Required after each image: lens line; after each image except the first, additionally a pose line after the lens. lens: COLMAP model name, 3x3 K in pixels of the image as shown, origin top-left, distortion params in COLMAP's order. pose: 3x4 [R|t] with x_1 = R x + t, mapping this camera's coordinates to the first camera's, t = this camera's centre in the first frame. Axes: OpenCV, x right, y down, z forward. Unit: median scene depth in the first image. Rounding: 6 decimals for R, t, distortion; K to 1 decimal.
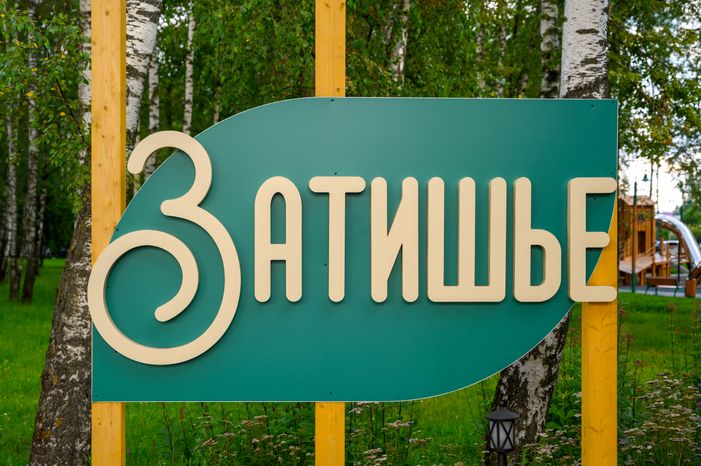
lens RADIAL K [[917.0, 0, 350.1], [0, 917.0, 272.6], [0, 0, 1]] dist [0.012039, 0.040203]
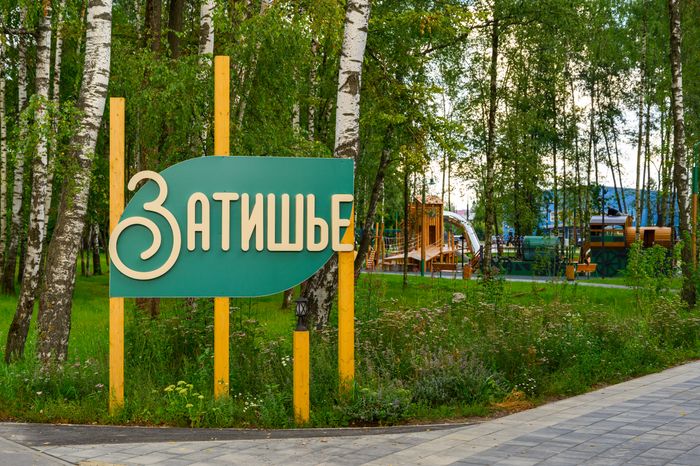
lens RADIAL K [[1085.5, 0, 350.0], [0, 1085.5, 233.0], [0, 0, 1]] dist [0.013286, 0.026561]
pose [[0.982675, 0.004631, 0.185282, -0.198003], [0.003124, 0.999132, -0.041540, 0.096626], [-0.185313, 0.041399, 0.981807, -1.547135]]
